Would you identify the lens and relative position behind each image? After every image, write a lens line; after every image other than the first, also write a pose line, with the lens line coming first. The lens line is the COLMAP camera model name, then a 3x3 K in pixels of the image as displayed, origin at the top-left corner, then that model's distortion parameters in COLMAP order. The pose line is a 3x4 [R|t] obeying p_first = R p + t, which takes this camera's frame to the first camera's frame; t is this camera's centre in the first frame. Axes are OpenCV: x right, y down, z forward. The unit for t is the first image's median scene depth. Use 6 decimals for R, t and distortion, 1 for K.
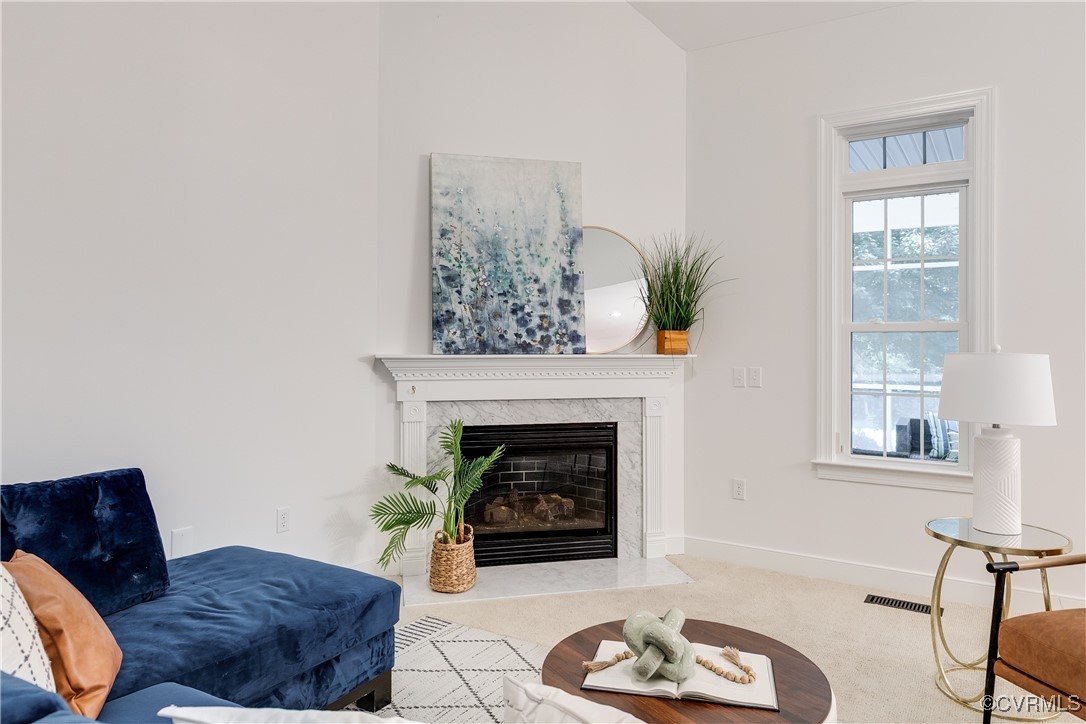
lens RADIAL K [[732.9, 0, 535.8], [0, 732.9, 337.5], [0, 0, 1]] dist [0.011930, 0.000941]
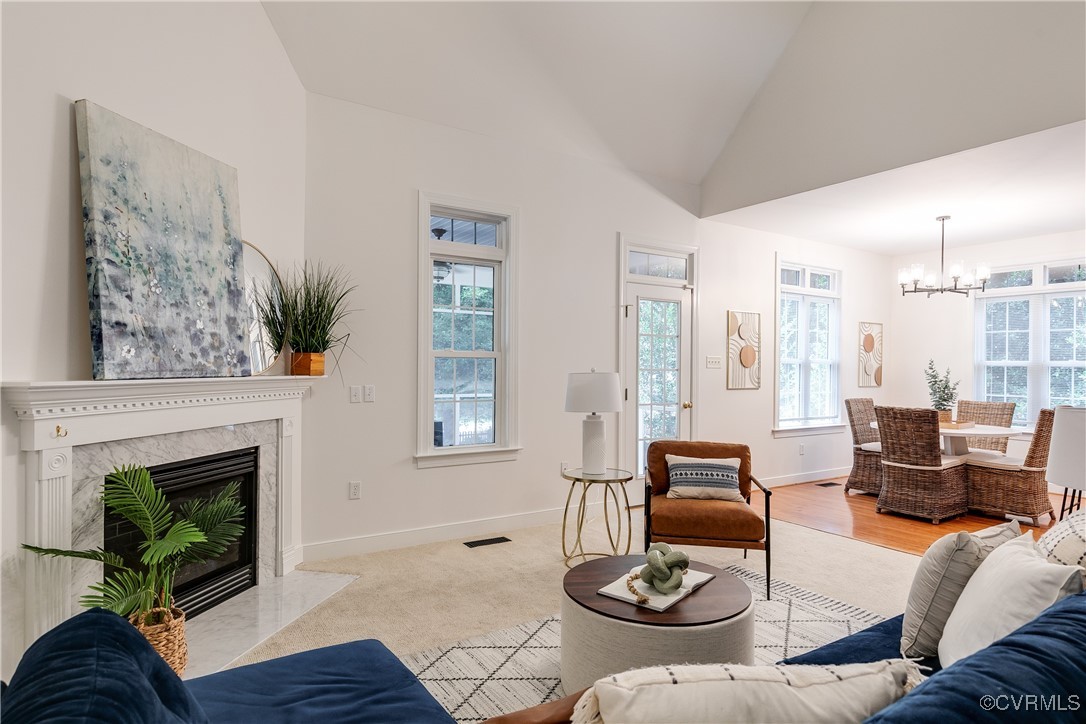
lens RADIAL K [[626.7, 0, 542.6], [0, 626.7, 364.0], [0, 0, 1]] dist [0.006523, -0.000483]
pose [[0.400209, 0.002864, 0.916420, -0.523782], [-0.013177, 0.999910, 0.002630, -0.000330], [-0.916329, -0.013128, 0.400210, 0.337520]]
